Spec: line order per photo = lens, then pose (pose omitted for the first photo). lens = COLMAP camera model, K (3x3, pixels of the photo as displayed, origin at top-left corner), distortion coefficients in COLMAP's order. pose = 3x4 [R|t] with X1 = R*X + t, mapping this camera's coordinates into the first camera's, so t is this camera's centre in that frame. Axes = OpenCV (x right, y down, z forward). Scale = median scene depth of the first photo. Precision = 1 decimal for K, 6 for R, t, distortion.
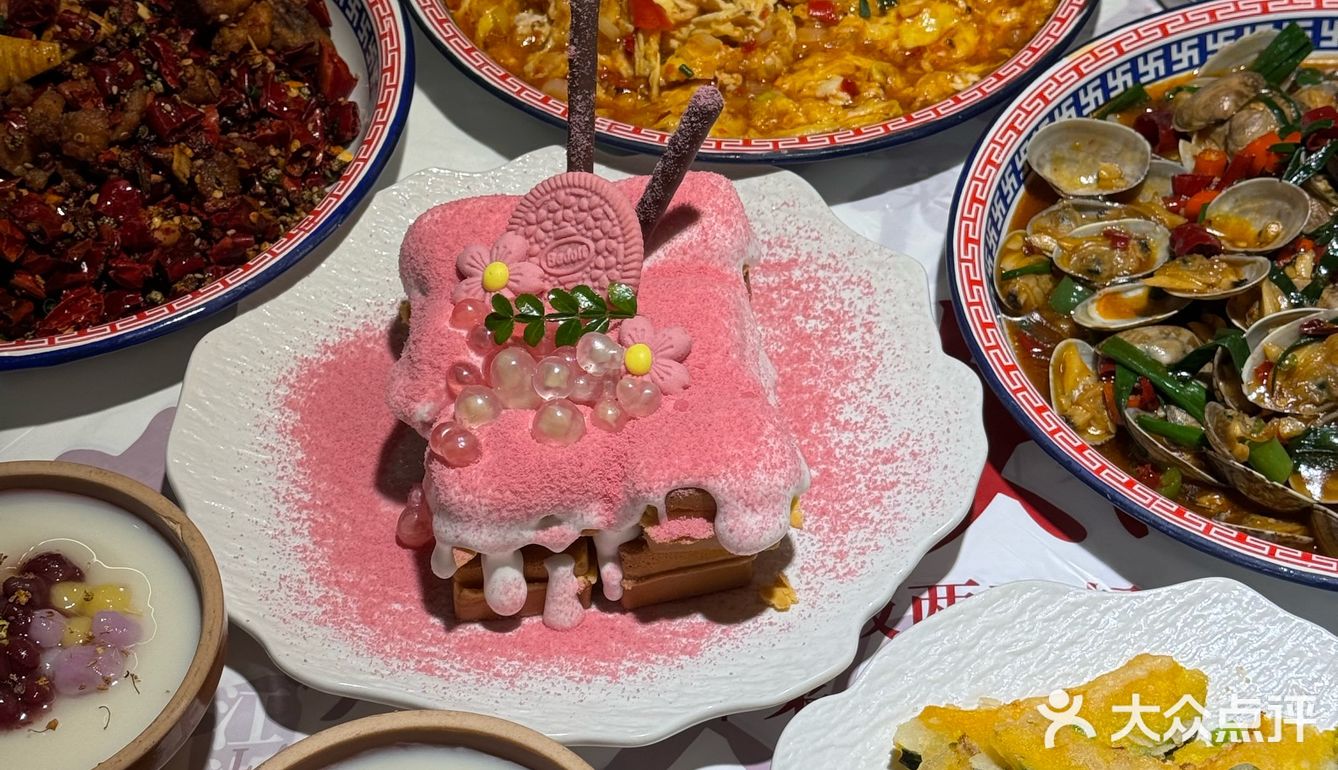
lens RADIAL K [[4460.7, 0, 669.0], [0, 4460.7, 385.0], [0, 0, 1]] dist [0.158364, 1.148694]
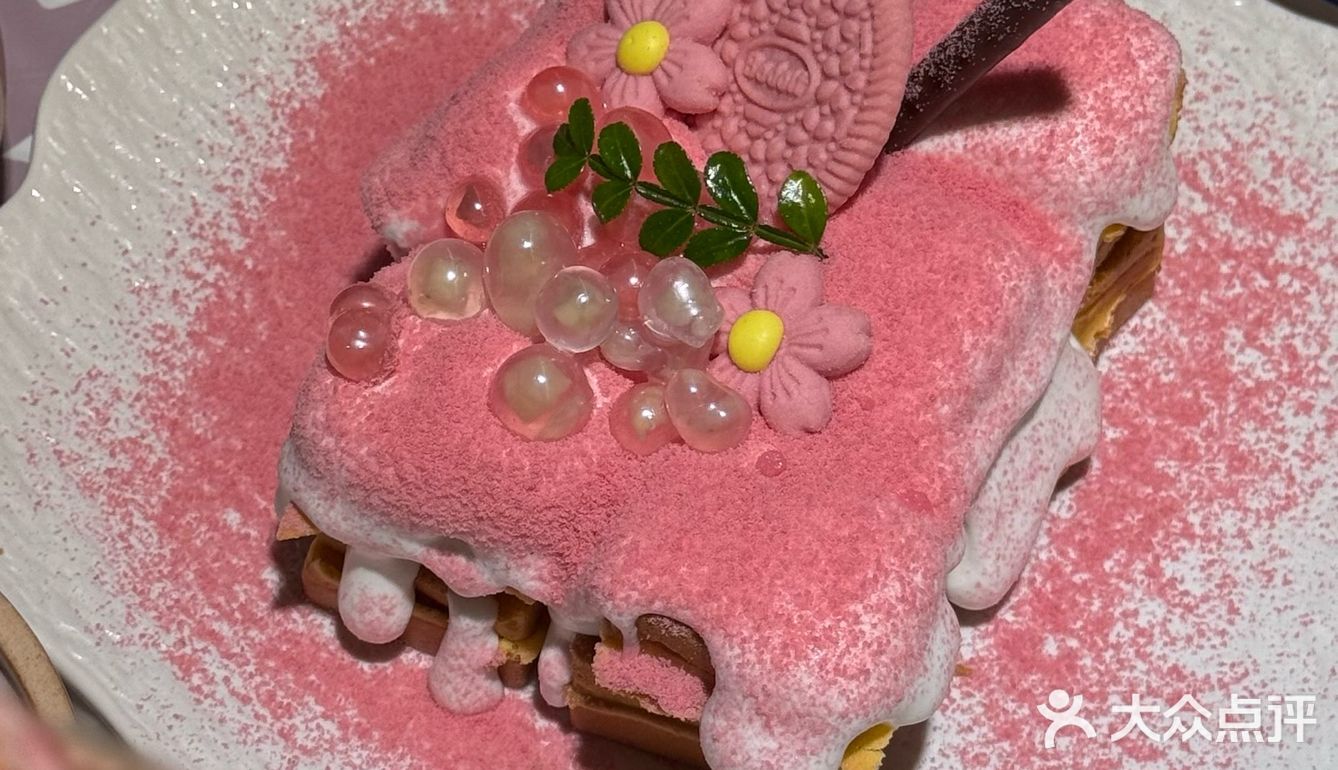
lens RADIAL K [[4460.7, 0, 669.0], [0, 4460.7, 385.0], [0, 0, 1]] dist [0.158364, 1.148694]
pose [[0.795910, 0.486767, -0.359980, 0.171724], [-0.330712, 0.847613, 0.414949, -0.209831], [0.507107, -0.211212, 0.835603, 0.557581]]
